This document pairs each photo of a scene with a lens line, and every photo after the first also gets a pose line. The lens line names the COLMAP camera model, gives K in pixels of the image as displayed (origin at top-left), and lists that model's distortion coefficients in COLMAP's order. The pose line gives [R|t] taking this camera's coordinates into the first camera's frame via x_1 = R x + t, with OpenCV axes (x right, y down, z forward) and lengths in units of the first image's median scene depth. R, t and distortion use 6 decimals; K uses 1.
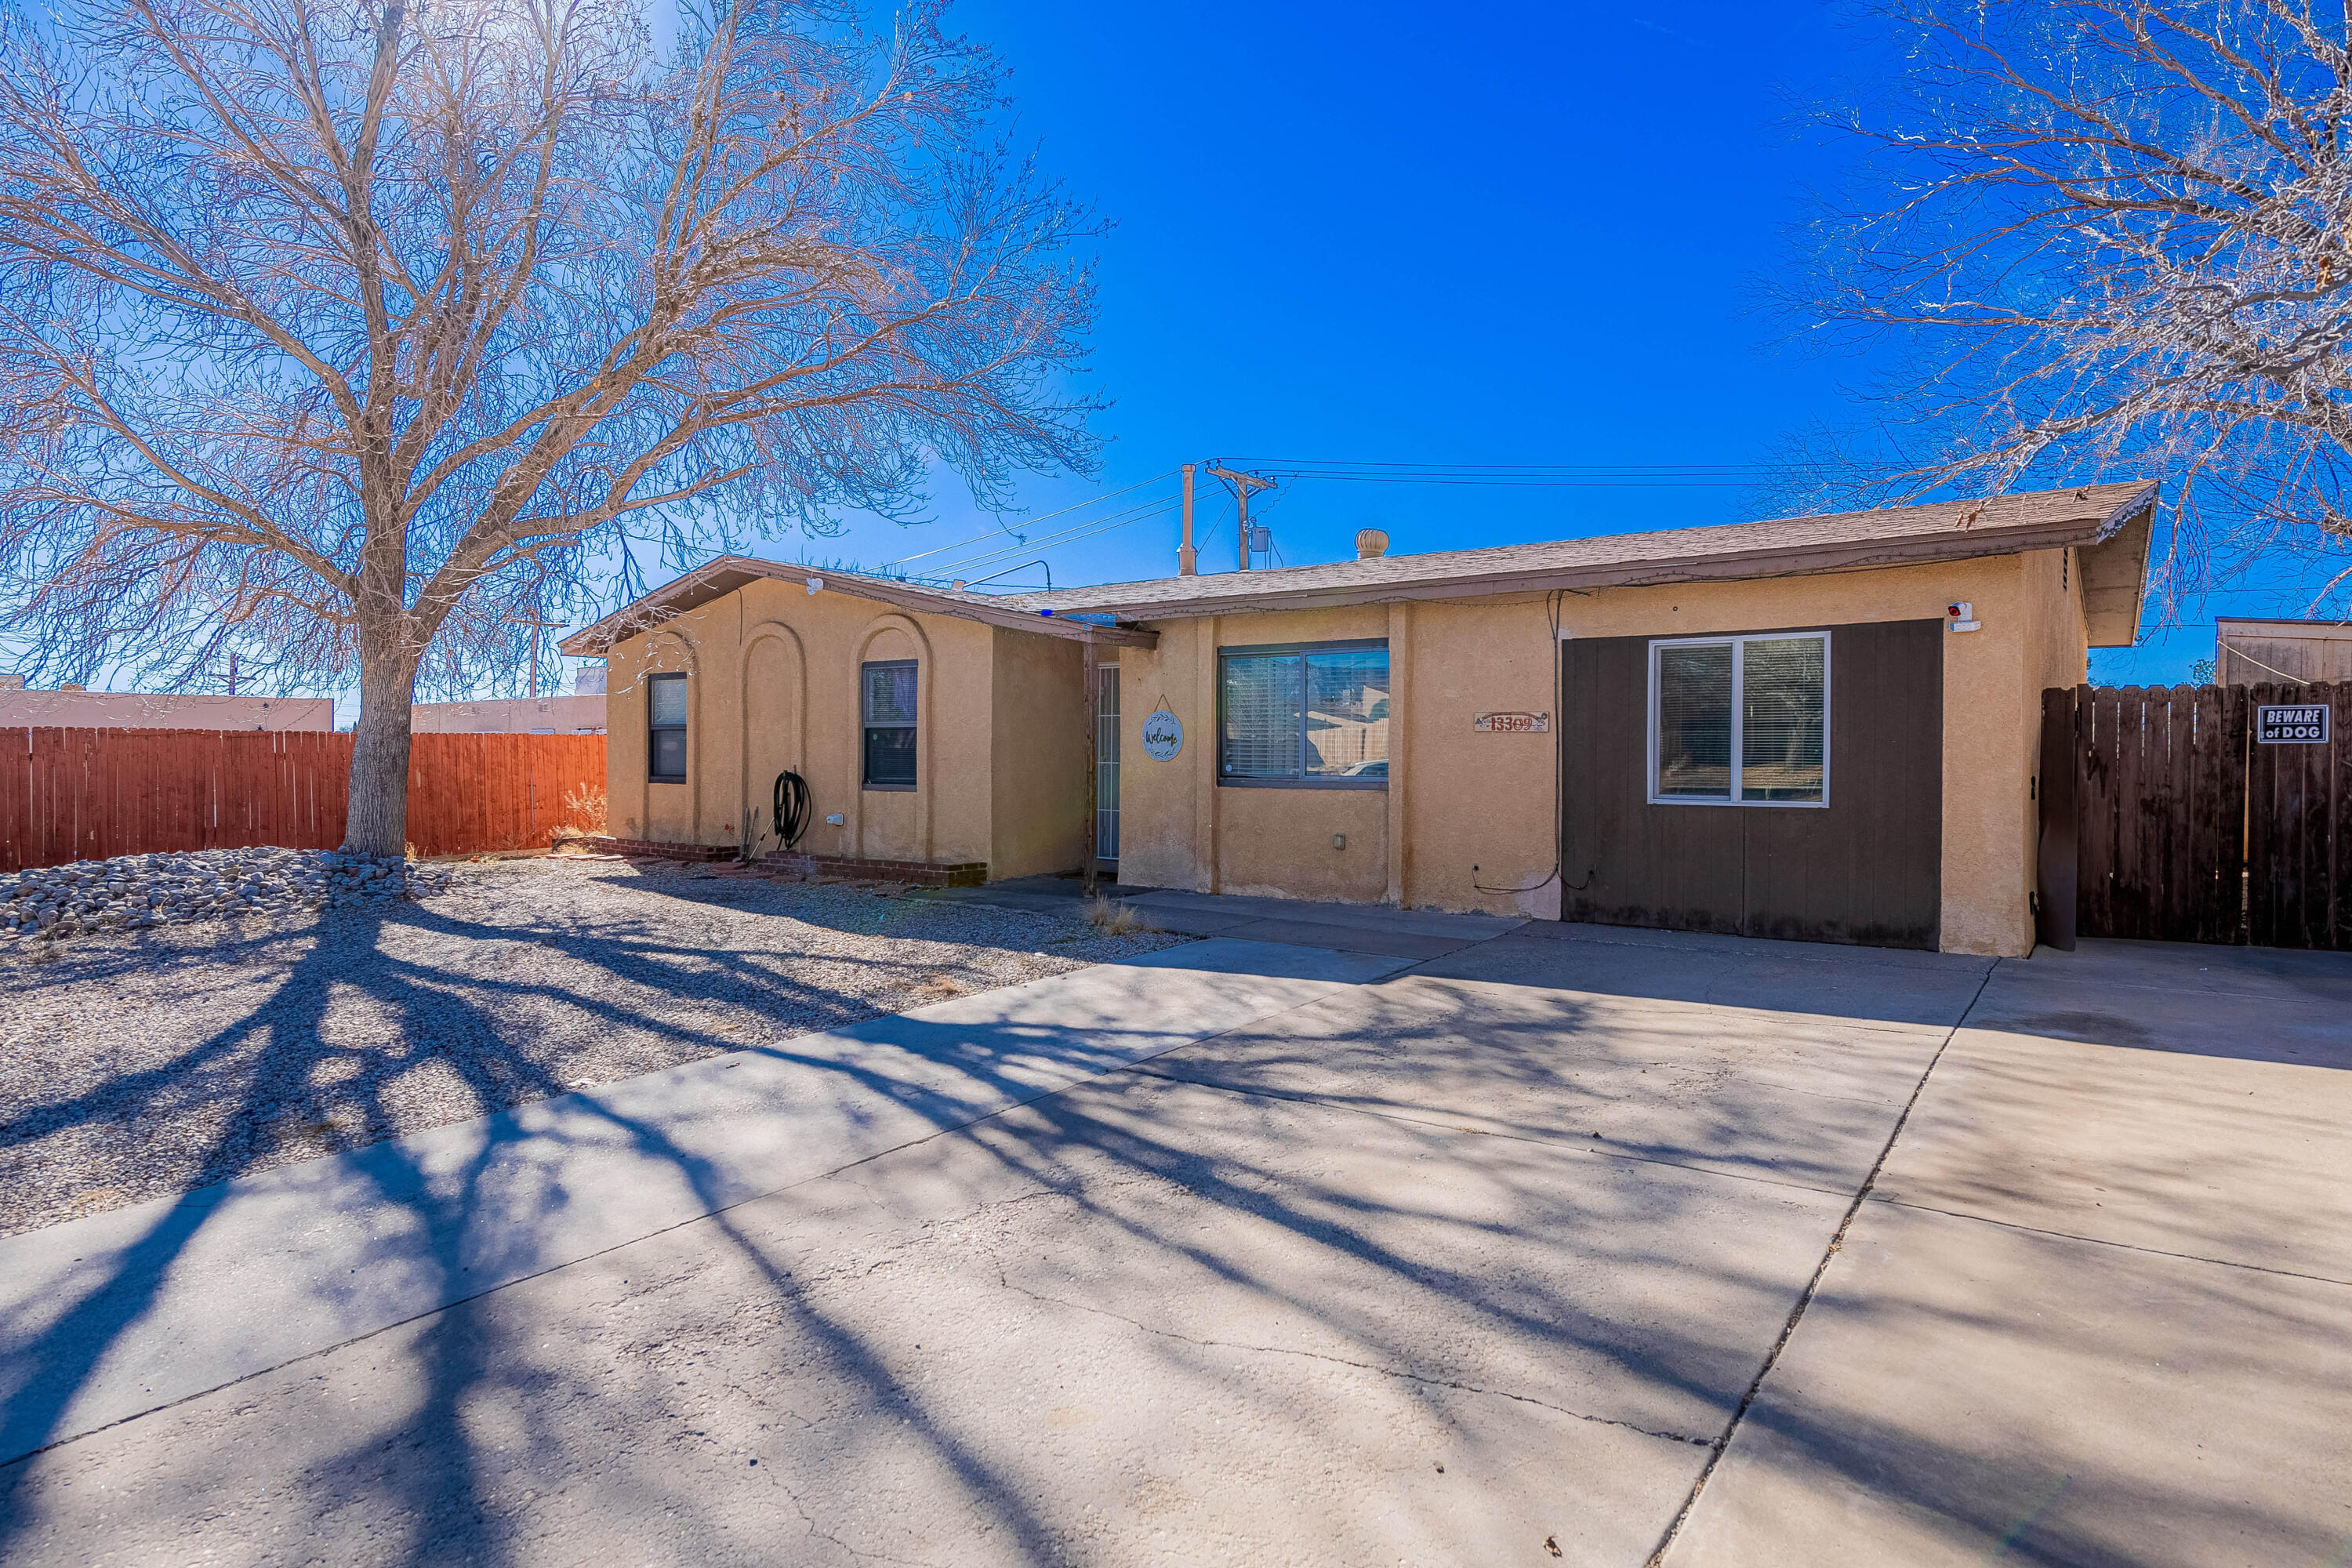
lens RADIAL K [[1323.9, 0, 1176.0], [0, 1323.9, 784.0], [0, 0, 1]] dist [0.005805, 0.000616]
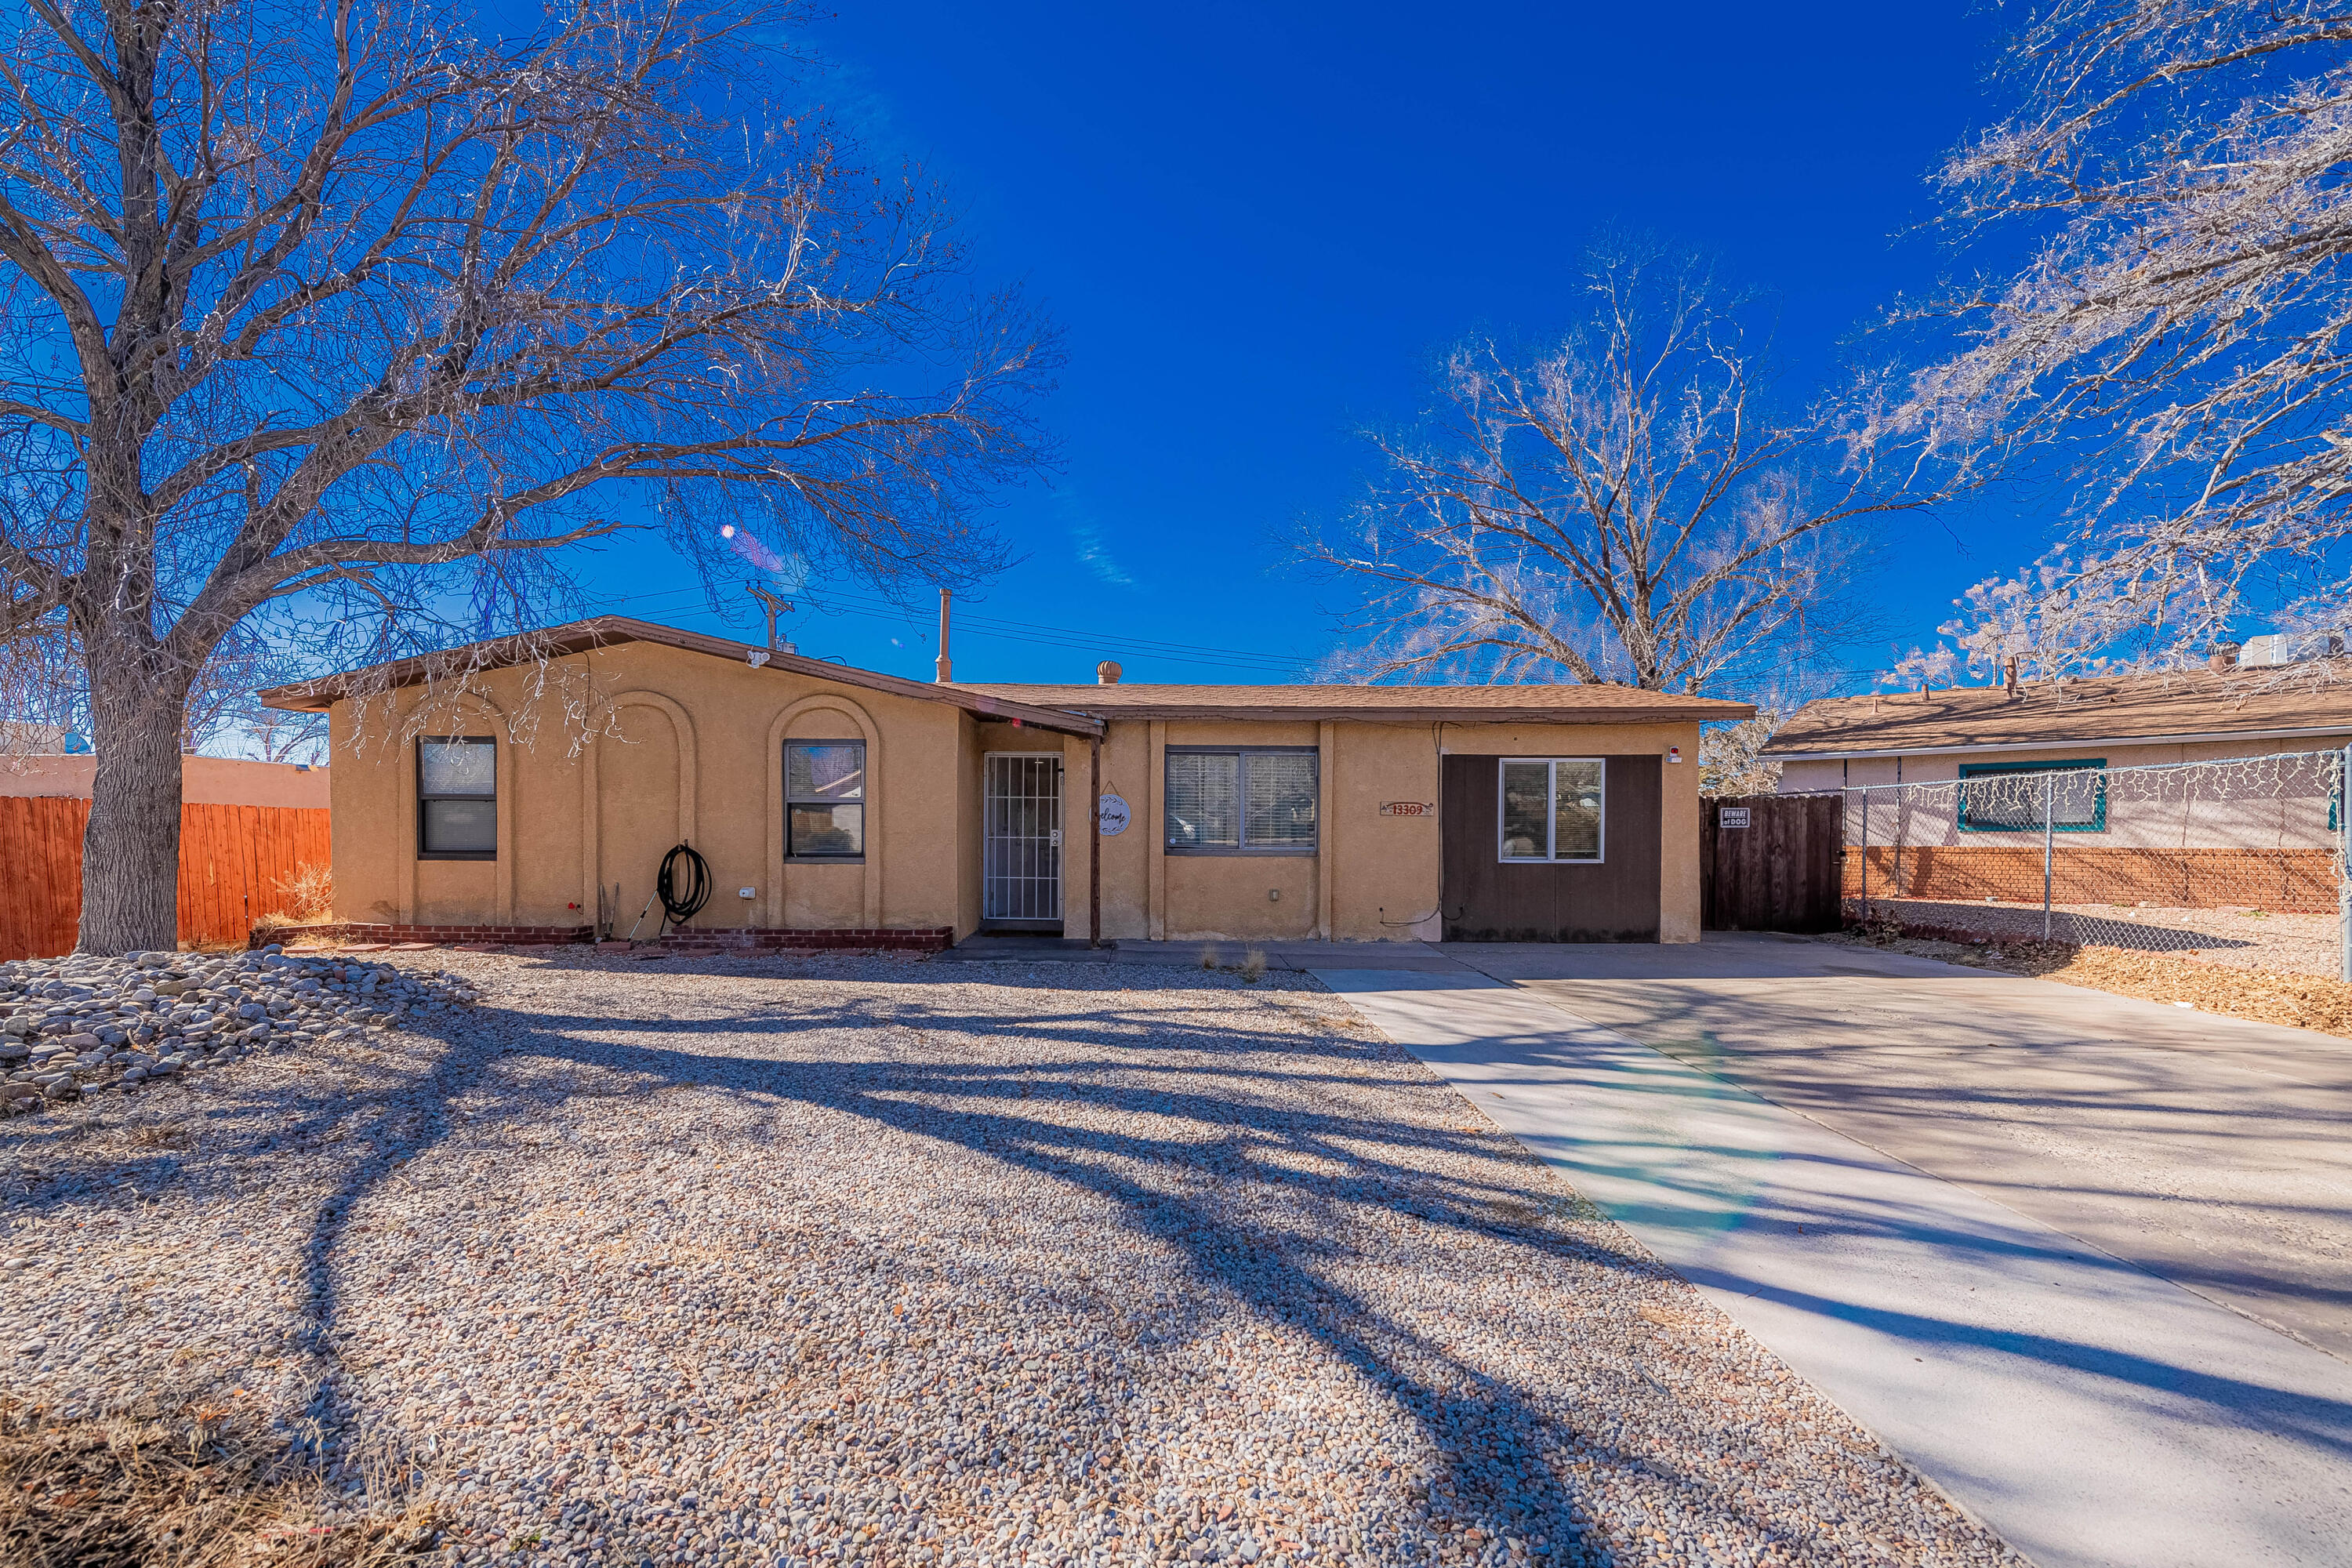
lens RADIAL K [[978.3, 0, 1172.3], [0, 978.3, 867.6], [0, 0, 1]] dist [-0.001372, -0.000198]
pose [[0.800662, -0.014747, 0.598935, -0.614596], [0.011030, 0.999890, 0.009874, 0.004838], [-0.599015, -0.001299, 0.800737, 0.290589]]
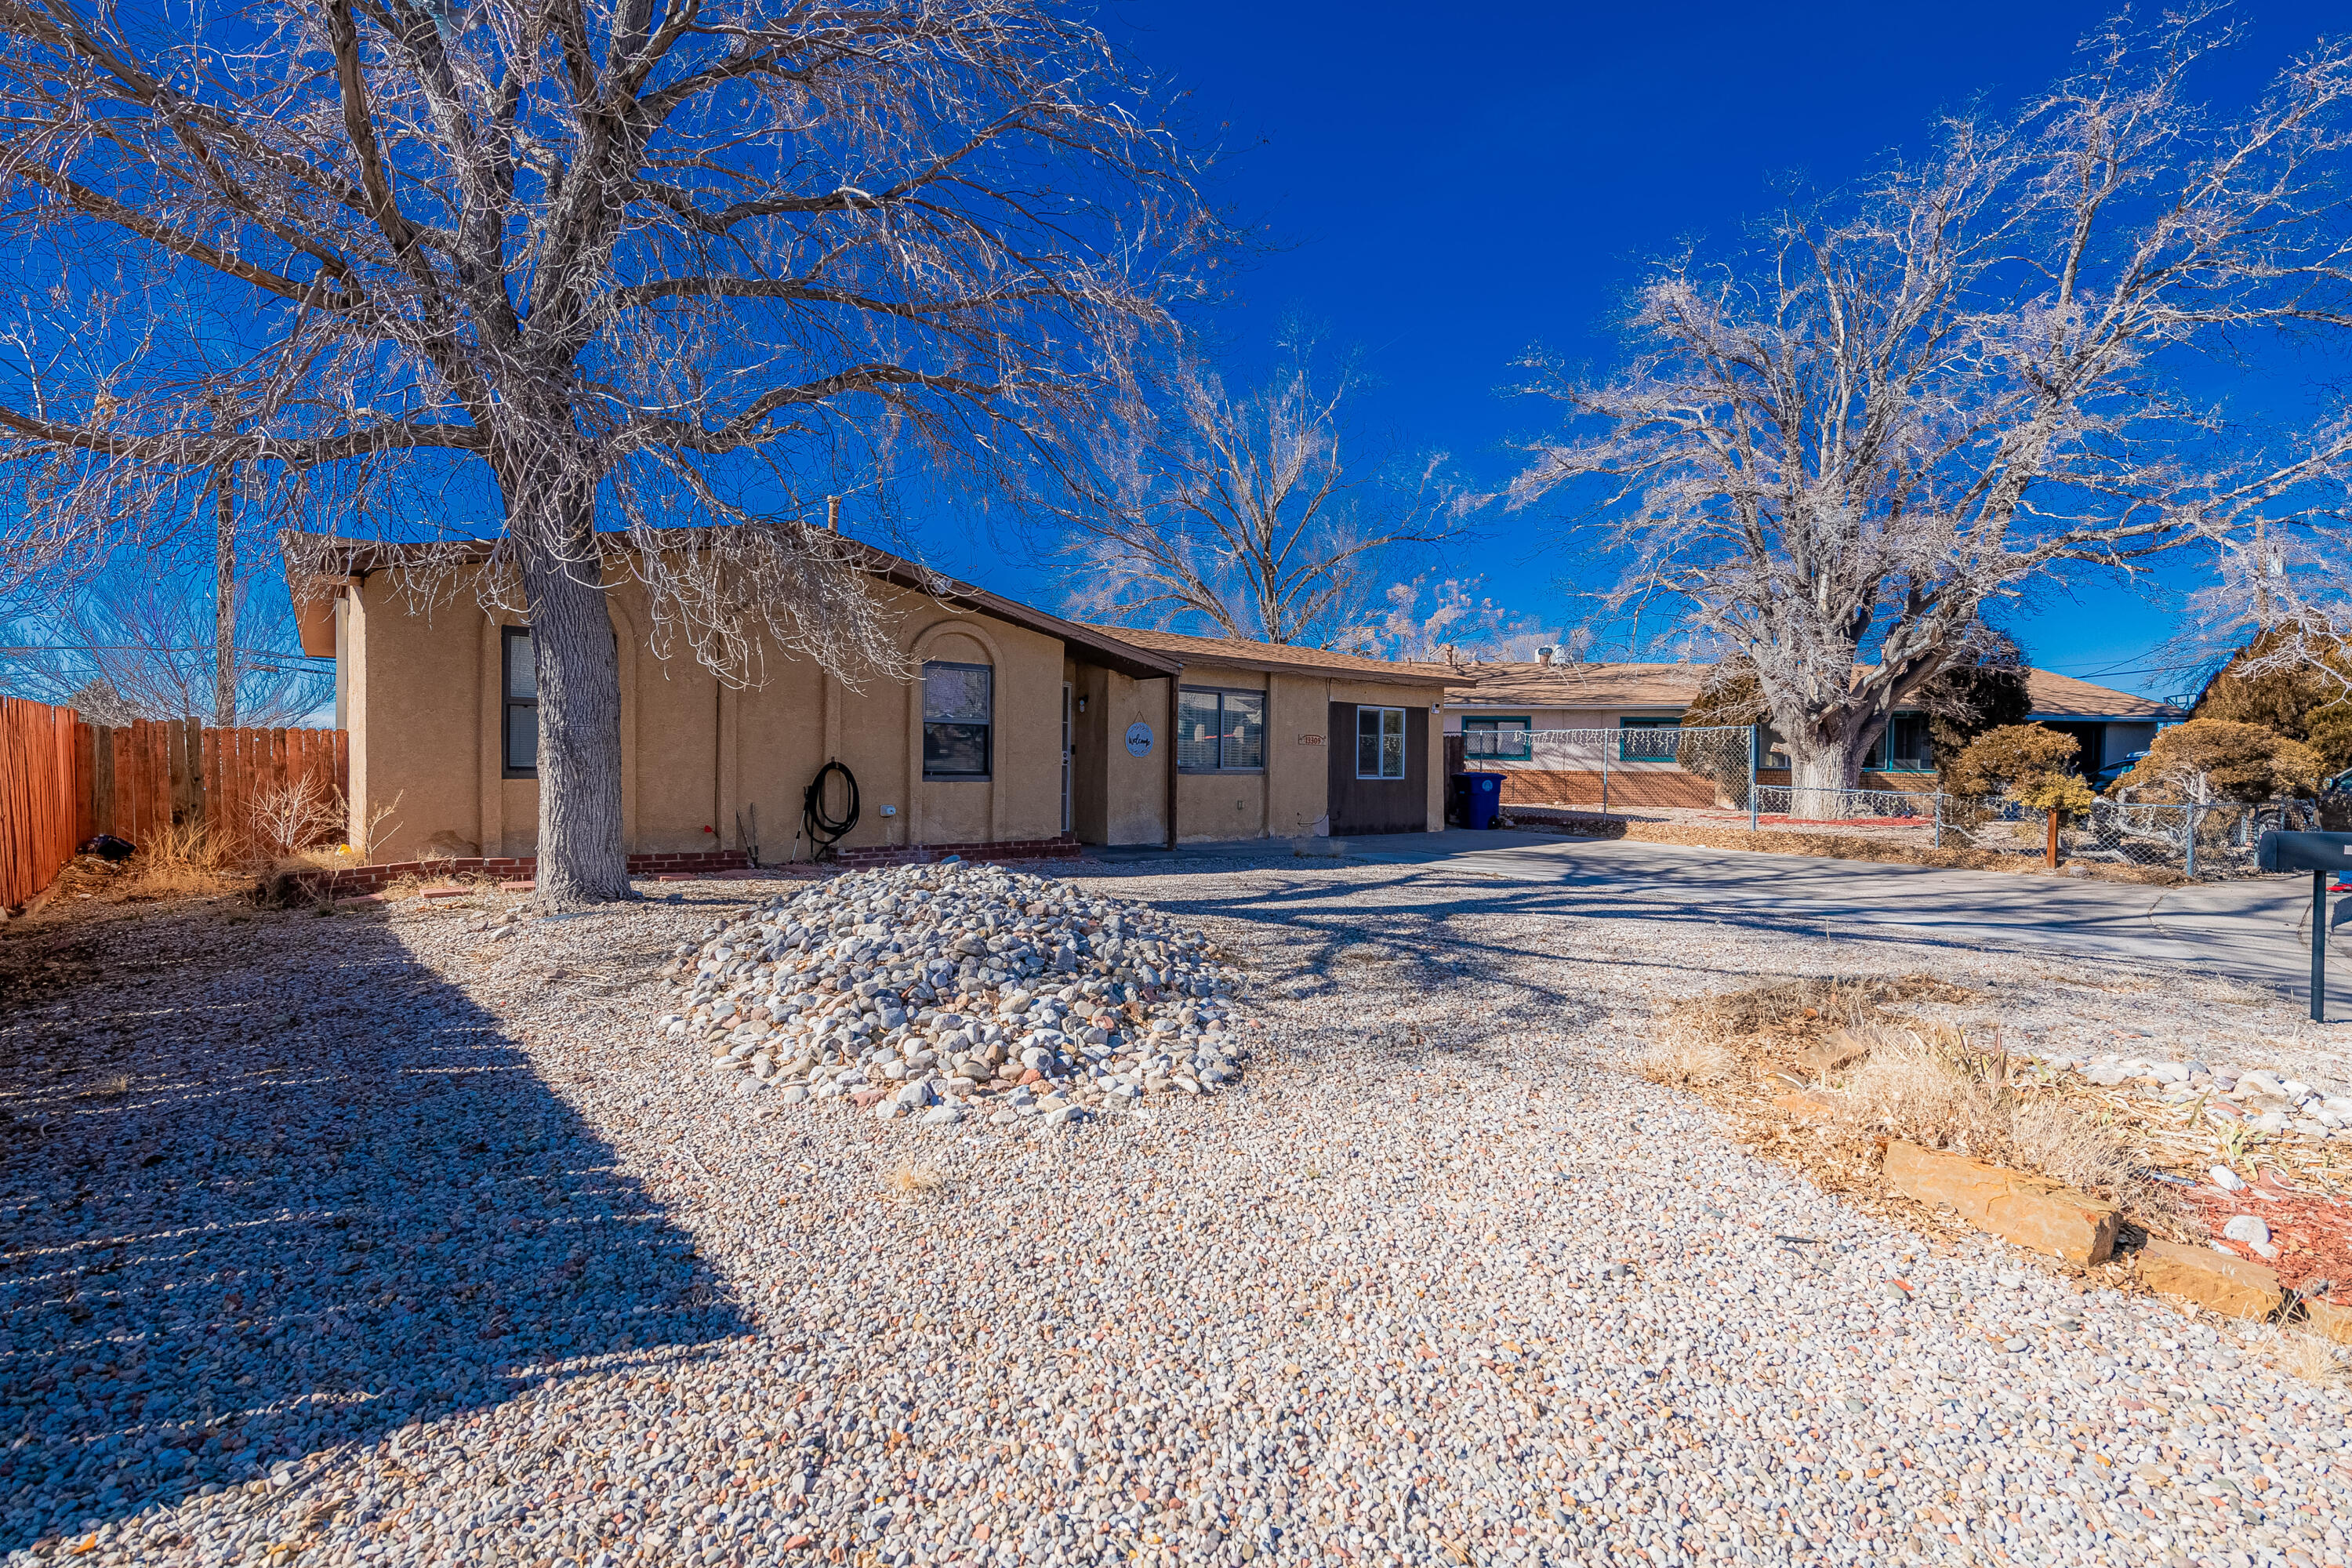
lens RADIAL K [[1067.8, 0, 1176.0], [0, 1067.8, 784.0], [0, 0, 1]] dist [-0.000003, 0.000000]
pose [[0.249272, -0.013313, 0.968342, -1.369991], [0.011961, 0.999872, 0.010668, 0.000048], [-0.968360, 0.008923, 0.249400, 0.808386]]
